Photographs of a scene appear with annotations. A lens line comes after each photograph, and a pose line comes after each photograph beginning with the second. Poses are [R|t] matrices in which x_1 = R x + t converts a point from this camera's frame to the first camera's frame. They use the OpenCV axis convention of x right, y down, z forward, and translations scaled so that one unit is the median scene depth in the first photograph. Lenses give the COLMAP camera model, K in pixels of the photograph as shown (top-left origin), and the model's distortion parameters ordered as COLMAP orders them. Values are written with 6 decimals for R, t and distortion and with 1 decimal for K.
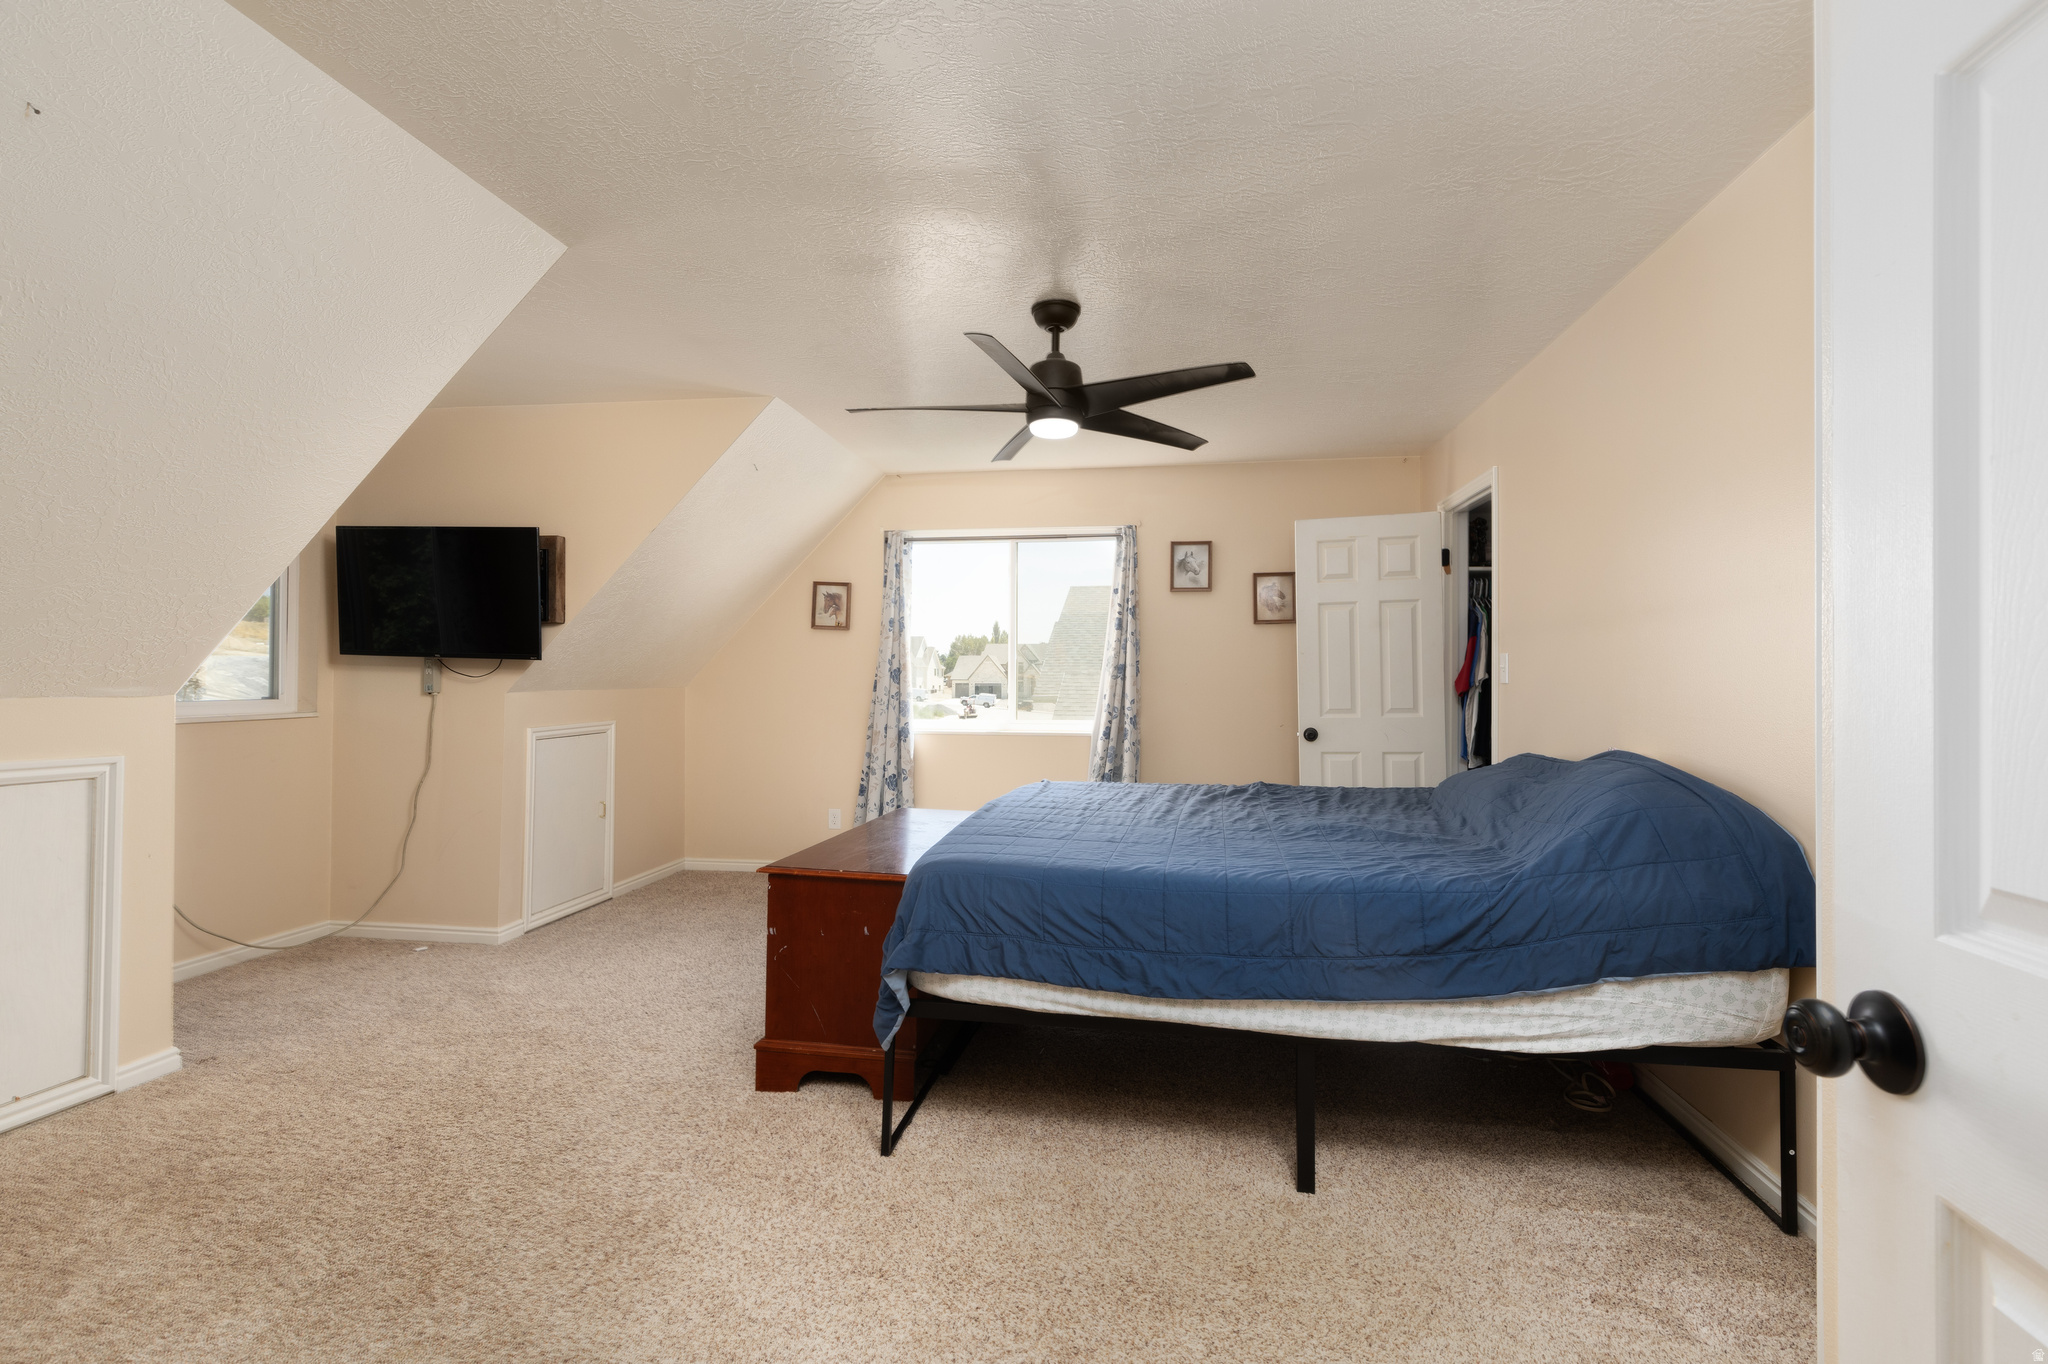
lens RADIAL K [[922.3, 0, 1032.9], [0, 922.3, 679.8], [0, 0, 1]] dist [0.012321, -0.003329]
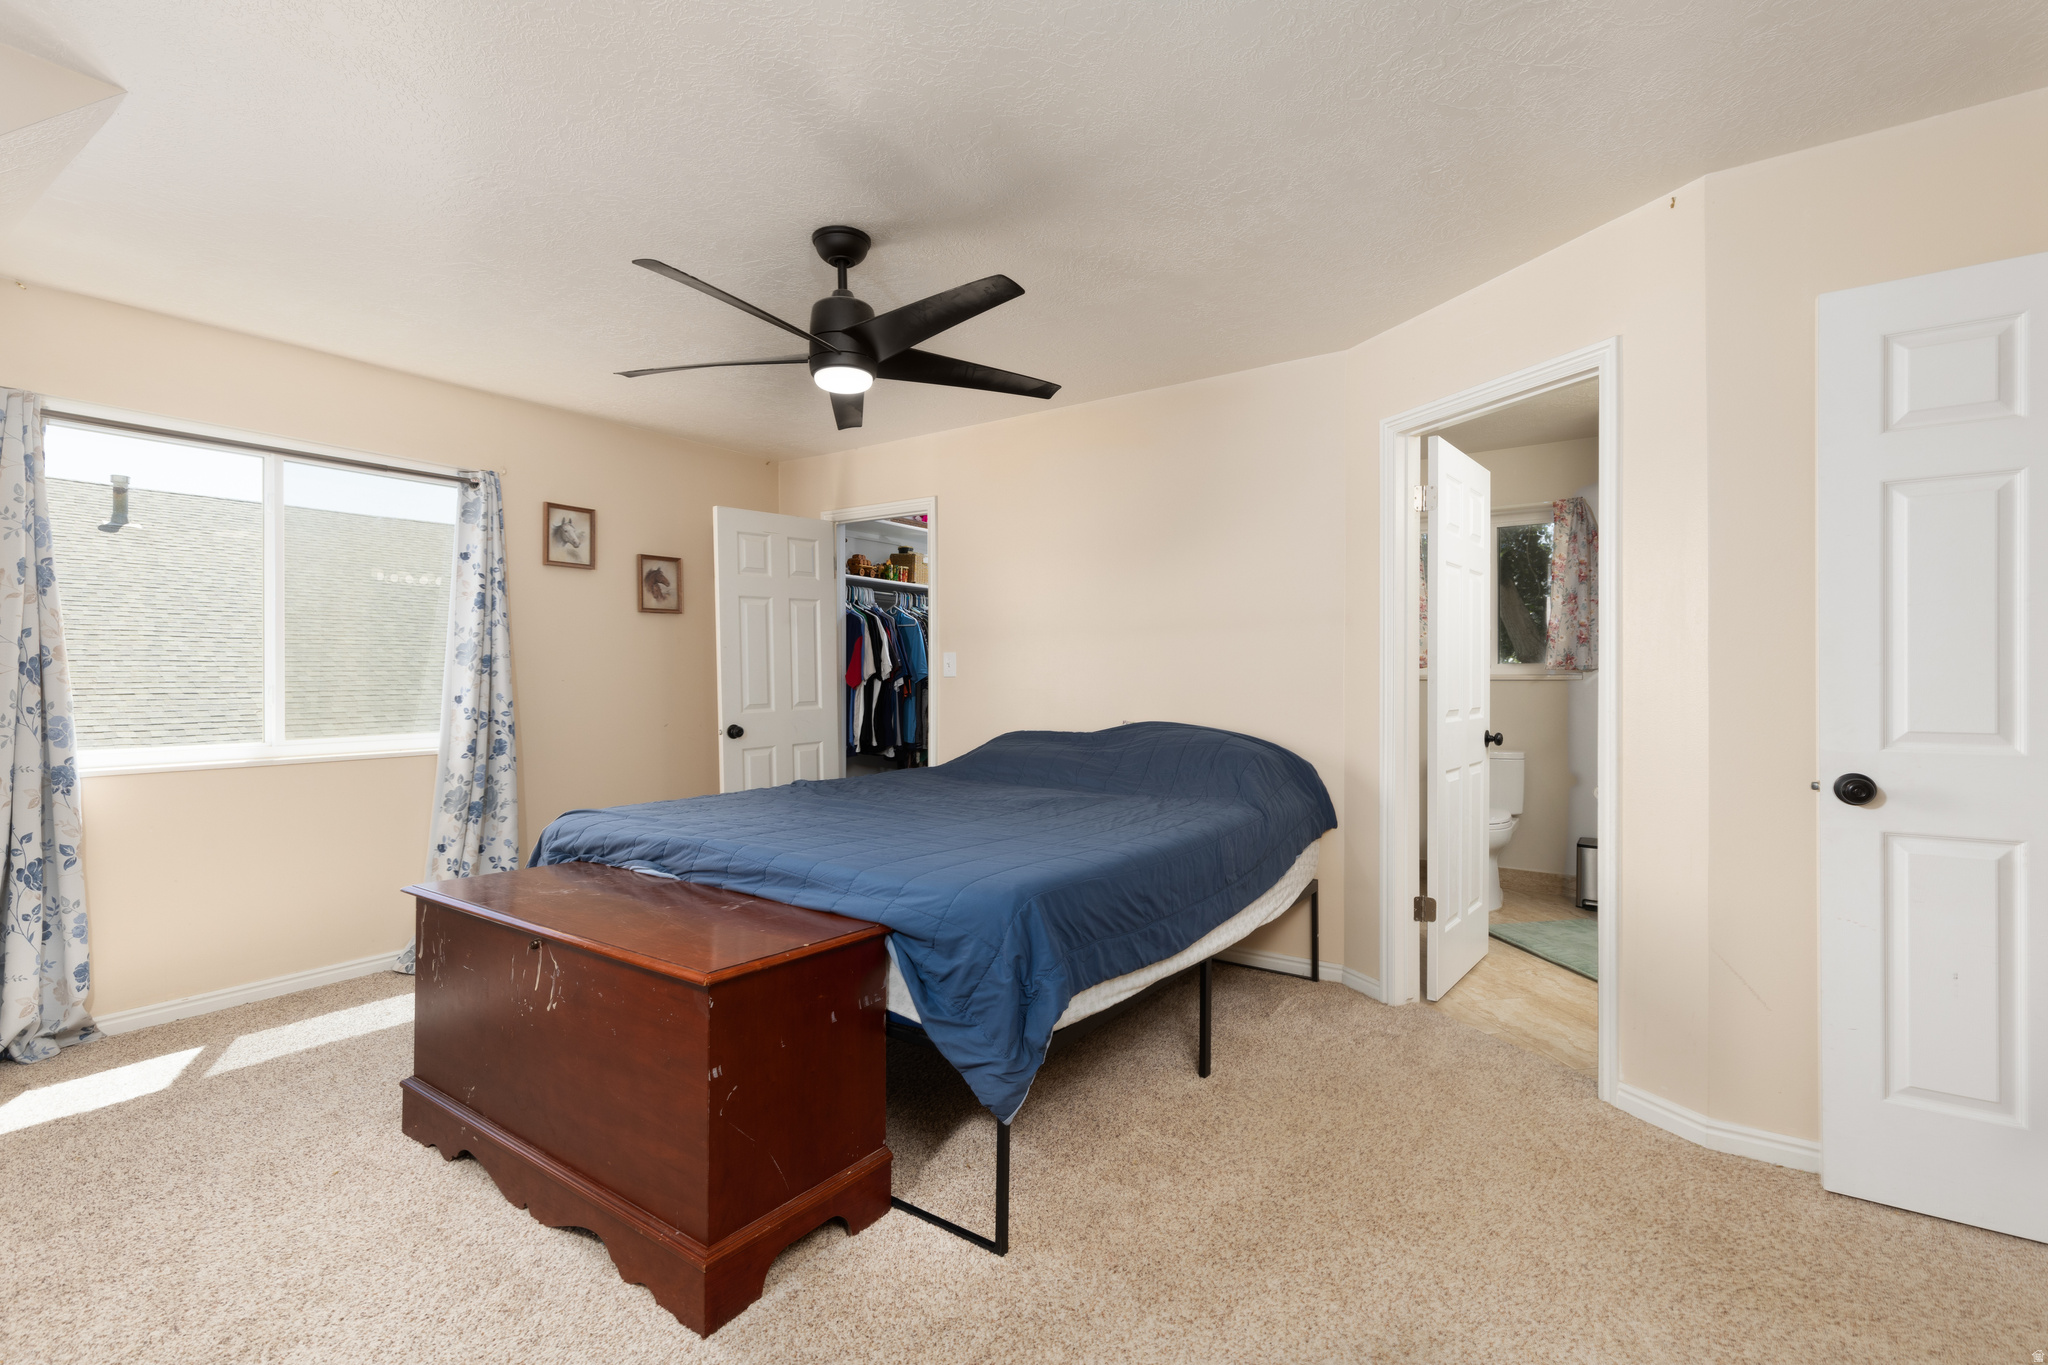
lens RADIAL K [[922.3, 0, 1035.8], [0, 922.3, 676.8], [0, 0, 1]] dist [0.012321, -0.003329]
pose [[0.433933, -0.005347, 0.900929, -0.389772], [0.003658, 0.999985, 0.004173, -0.000472], [-0.900938, 0.001485, 0.433946, 0.271715]]
